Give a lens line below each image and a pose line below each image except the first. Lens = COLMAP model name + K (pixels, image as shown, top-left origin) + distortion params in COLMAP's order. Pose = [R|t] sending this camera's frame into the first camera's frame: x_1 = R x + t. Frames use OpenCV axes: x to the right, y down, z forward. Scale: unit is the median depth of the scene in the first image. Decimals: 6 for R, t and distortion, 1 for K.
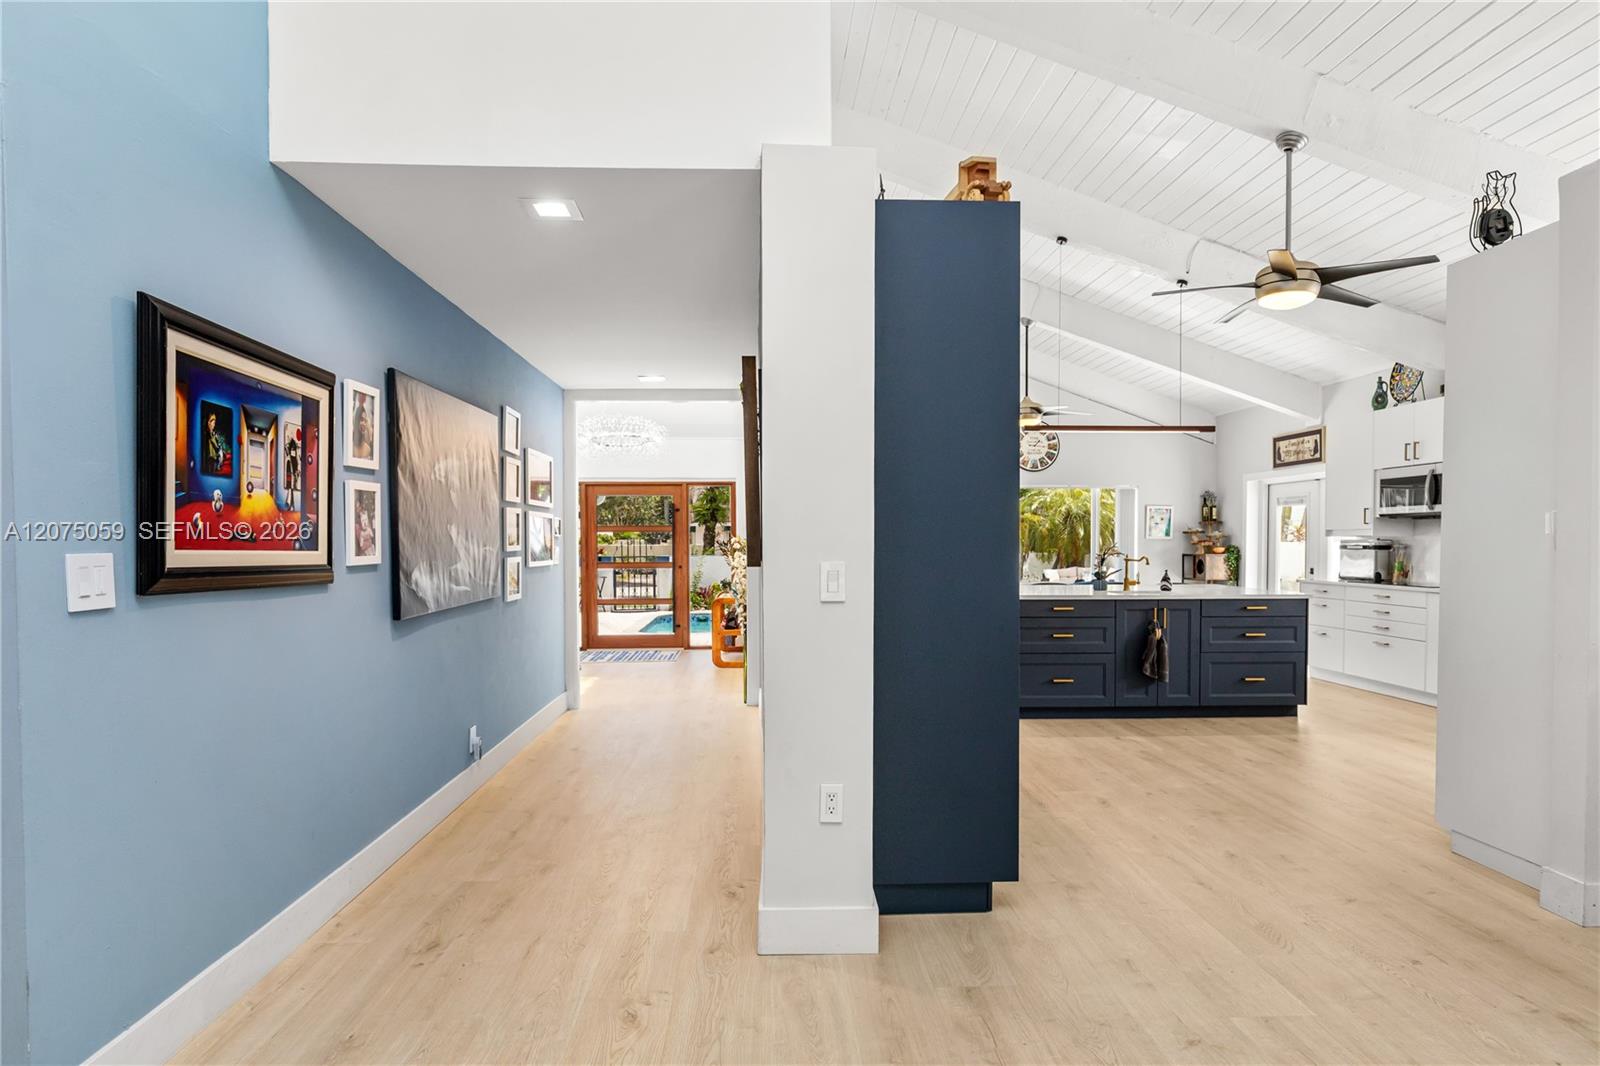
lens RADIAL K [[872.4, 0, 806.8], [0, 872.4, 546.5], [0, 0, 1]] dist [0.041004, 0.000212]
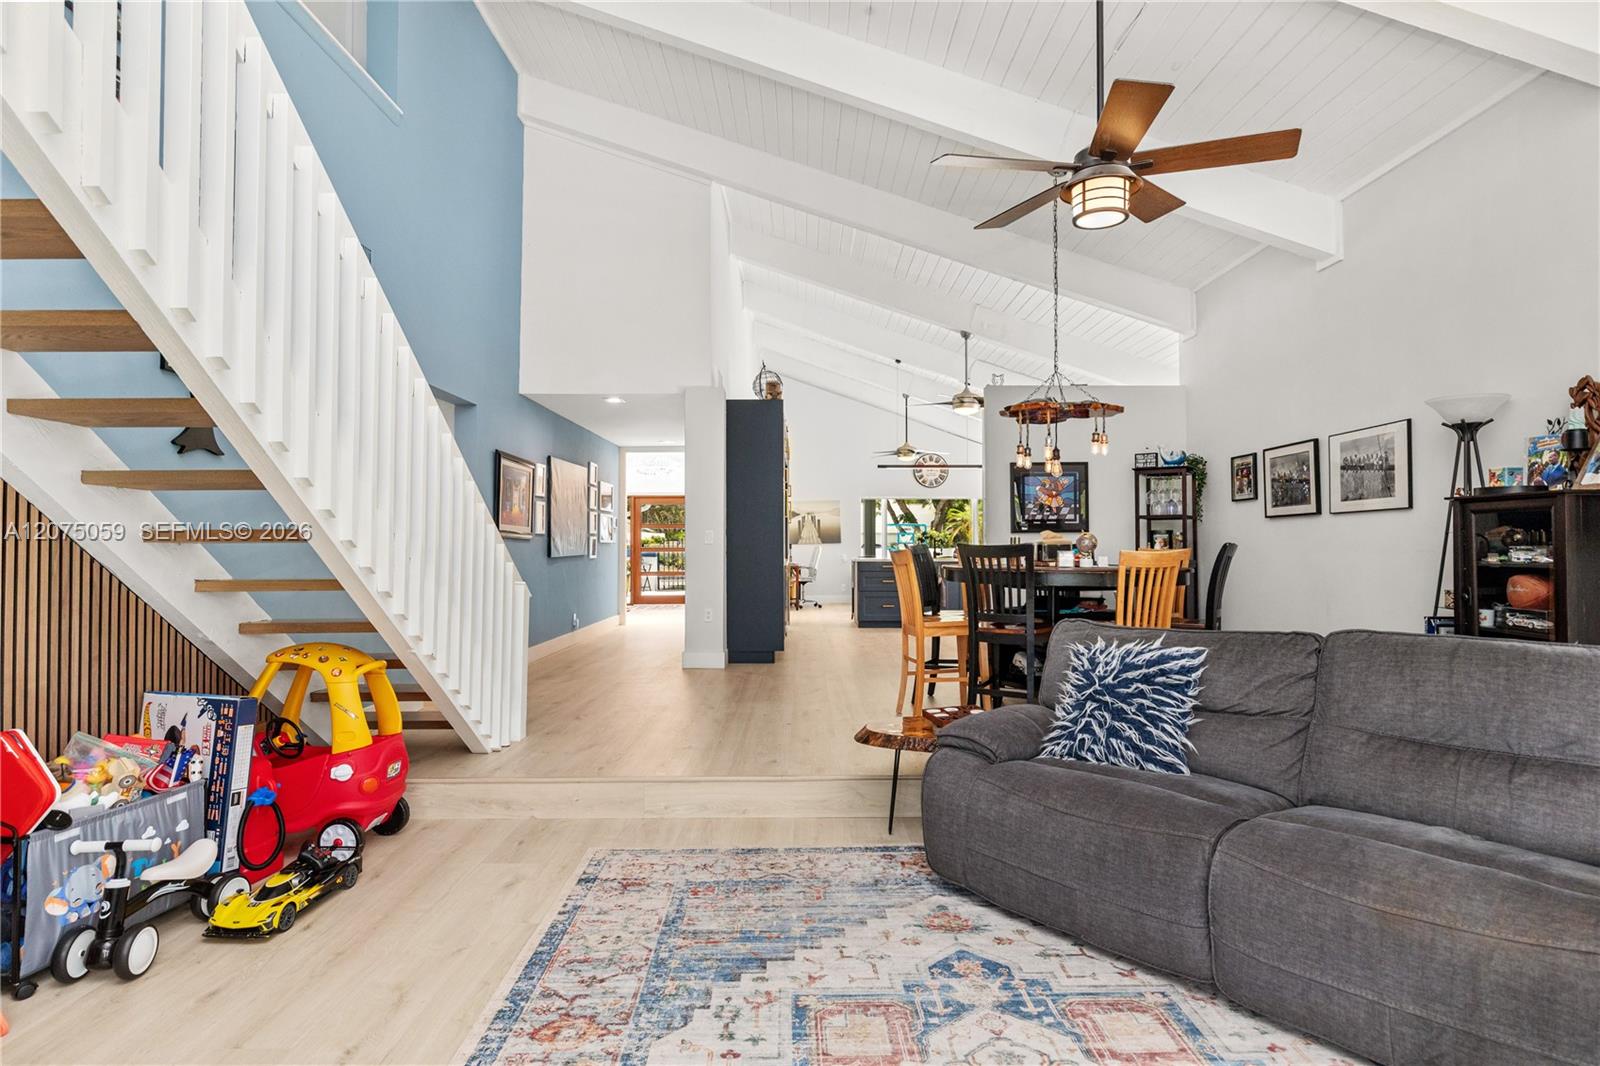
lens RADIAL K [[826.1, 0, 811.5], [0, 826.1, 524.3], [0, 0, 1]] dist [0.003818, -0.001578]
pose [[0.998837, -0.001282, -0.048206, 0.194401], [-0.000233, 0.999506, -0.031413, 0.033436], [0.048222, 0.031388, 0.998343, -0.658720]]
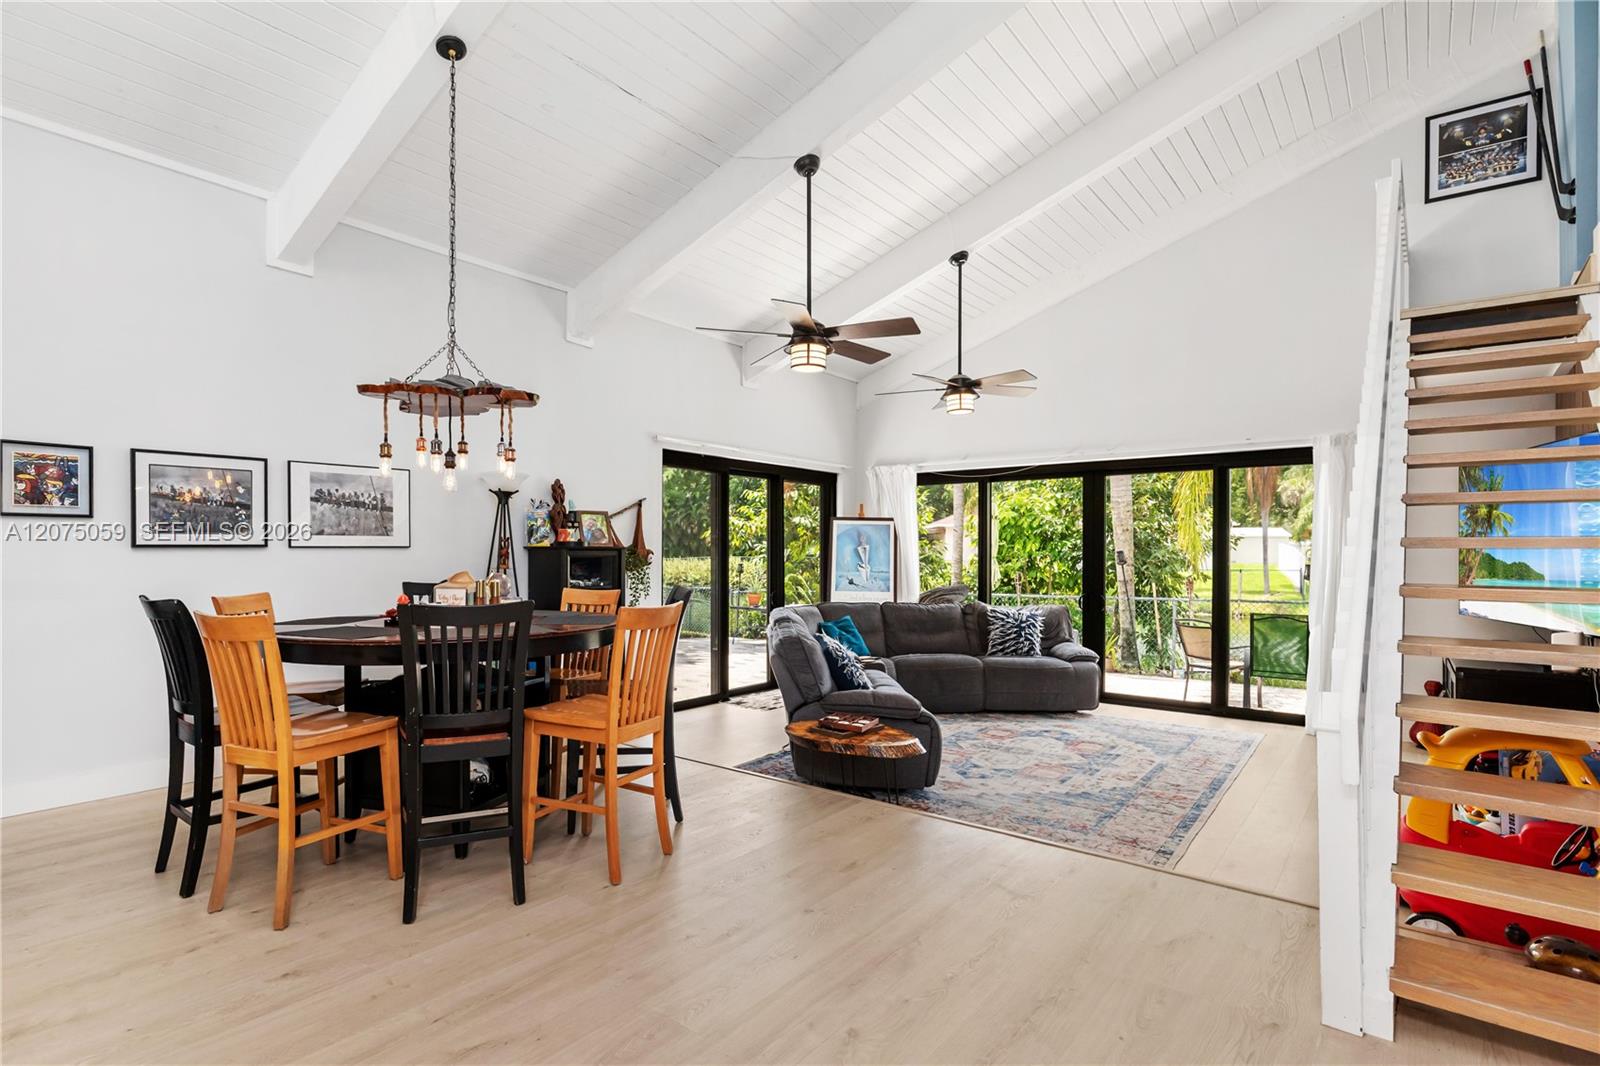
lens RADIAL K [[803.4, 0, 792.8], [0, 803.4, 539.2], [0, 0, 1]] dist [0.002835, 0.000011]
pose [[-0.751058, 0.008802, 0.660177, -0.125619], [0.003836, 0.999952, -0.008969, -0.000568], [-0.660225, -0.004204, -0.751056, 0.380505]]
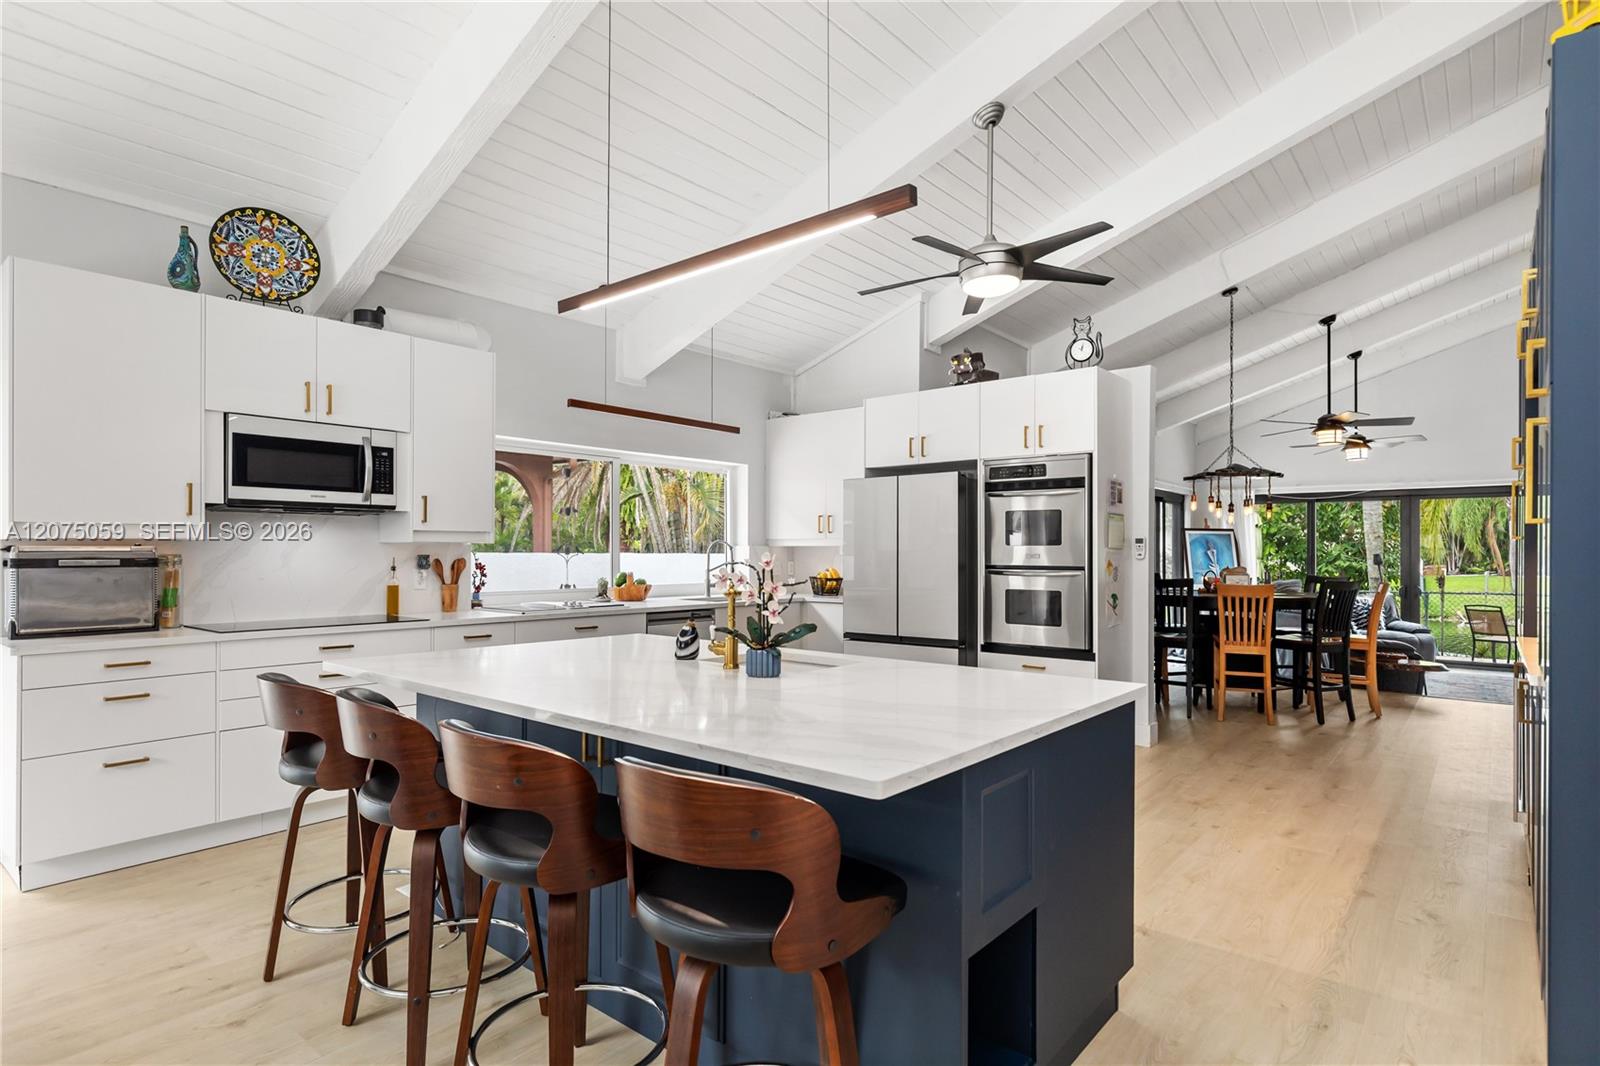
lens RADIAL K [[826.1, 0, 769.2], [0, 826.1, 546.0], [0, 0, 1]] dist [0.003818, -0.001578]
pose [[-0.724271, -0.002837, 0.689510, 0.082458], [-0.000751, 0.999994, 0.003326, -0.010928], [-0.689515, 0.001891, -0.724269, 1.245598]]
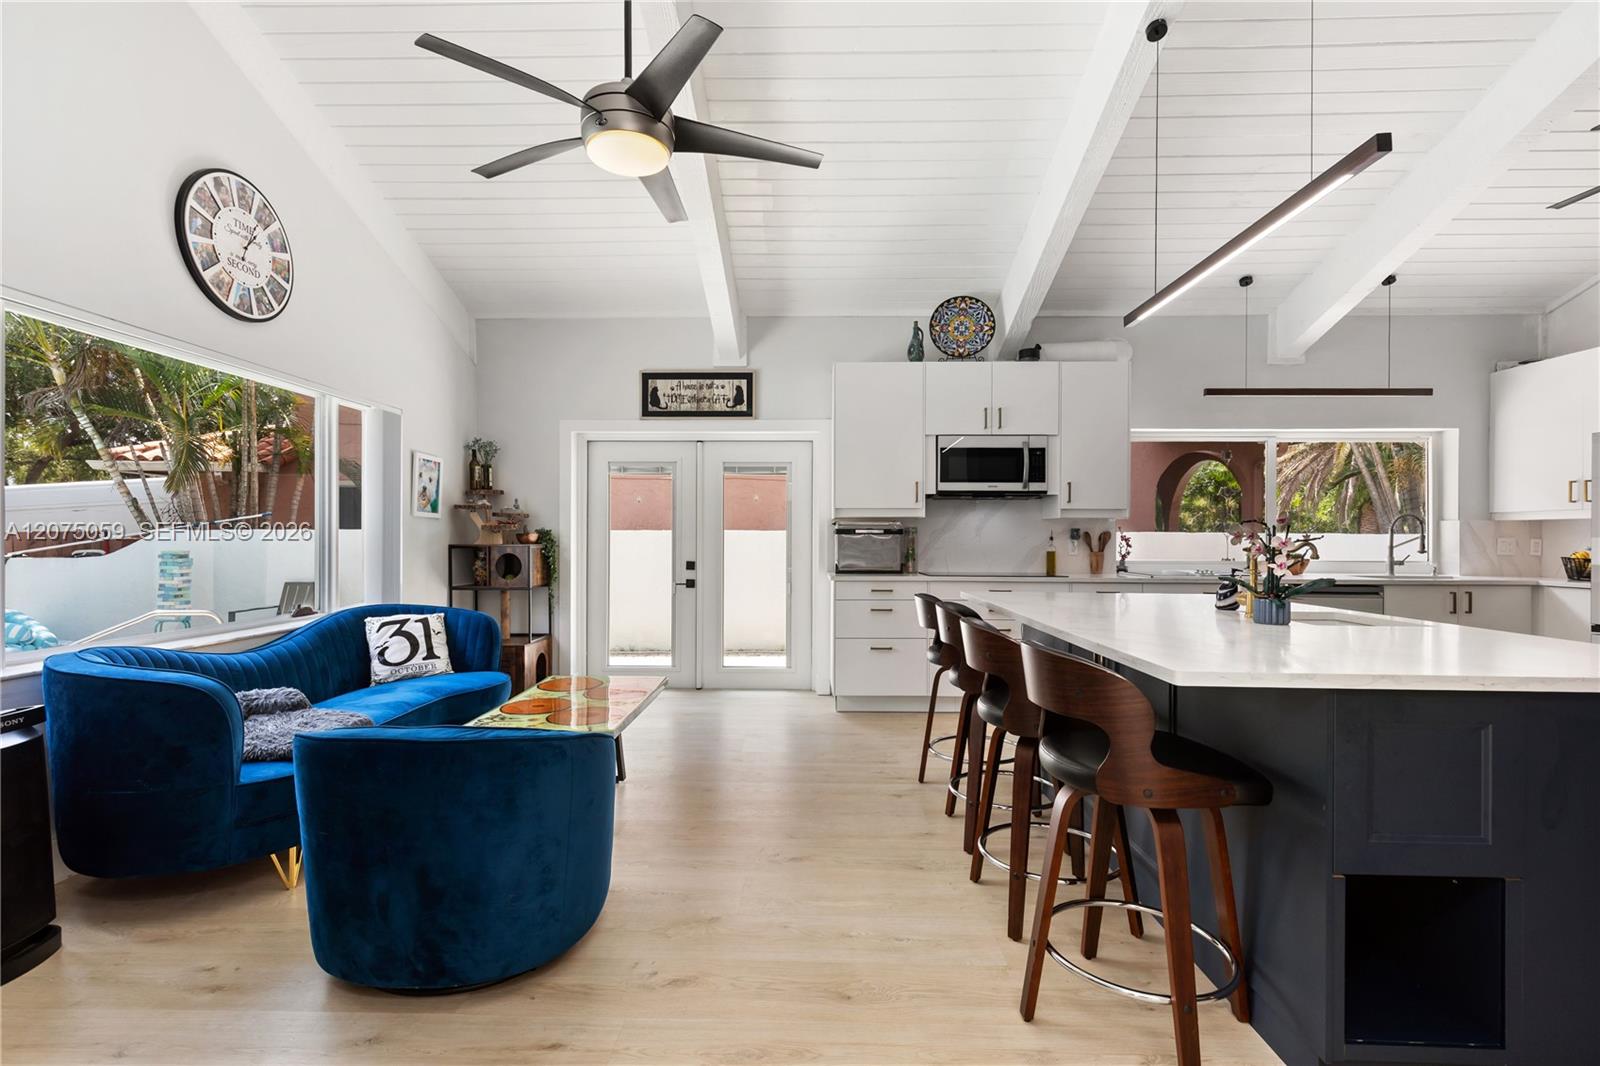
lens RADIAL K [[722.4, 0, 805.1], [0, 722.4, 534.5], [0, 0, 1]] dist [0.001489, -0.000101]
pose [[0.070517, 0.000189, 0.997511, -0.025625], [0.004330, 0.999991, -0.000495, 0.004097], [-0.997501, 0.004354, 0.070516, 1.181210]]
